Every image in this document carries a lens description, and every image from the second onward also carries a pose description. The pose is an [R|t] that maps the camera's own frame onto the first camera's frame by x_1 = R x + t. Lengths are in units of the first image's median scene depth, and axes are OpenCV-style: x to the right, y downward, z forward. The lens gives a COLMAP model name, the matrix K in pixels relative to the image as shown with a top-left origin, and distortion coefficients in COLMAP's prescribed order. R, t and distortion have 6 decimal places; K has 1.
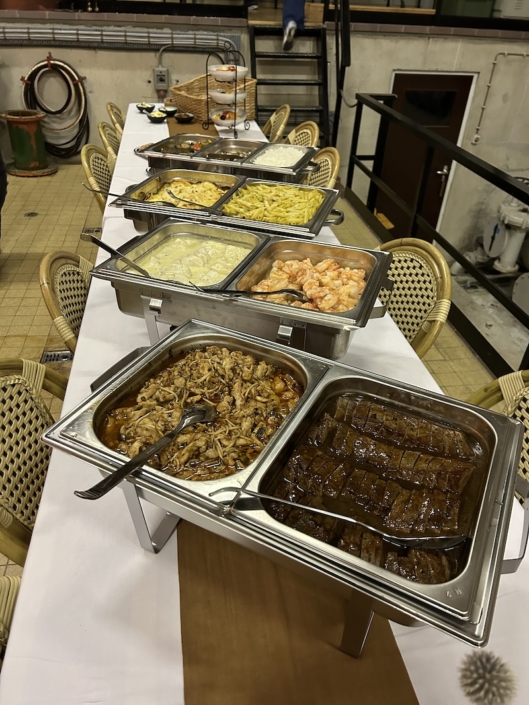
lens RADIAL K [[529.1, 0, 264.5], [0, 529.1, 352.5], [0, 0, 1]] dist [0.061162, -0.081873]
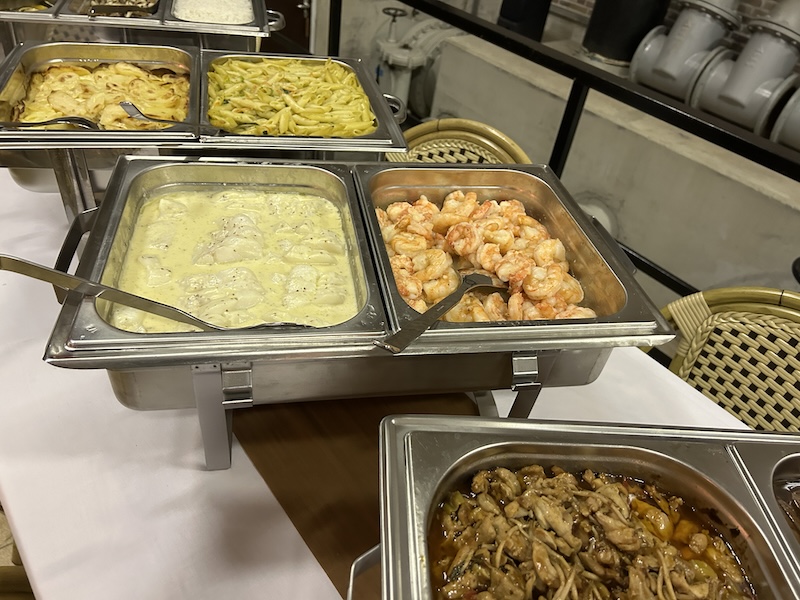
lens RADIAL K [[600.4, 0, 400.0], [0, 600.4, 300.0], [0, 0, 1]] dist [0.061162, -0.081873]
pose [[0.873028, -0.259134, 0.413125, -0.178536], [0.204778, 0.963632, 0.171698, -0.139509], [-0.442593, -0.065298, 0.894342, 0.315920]]
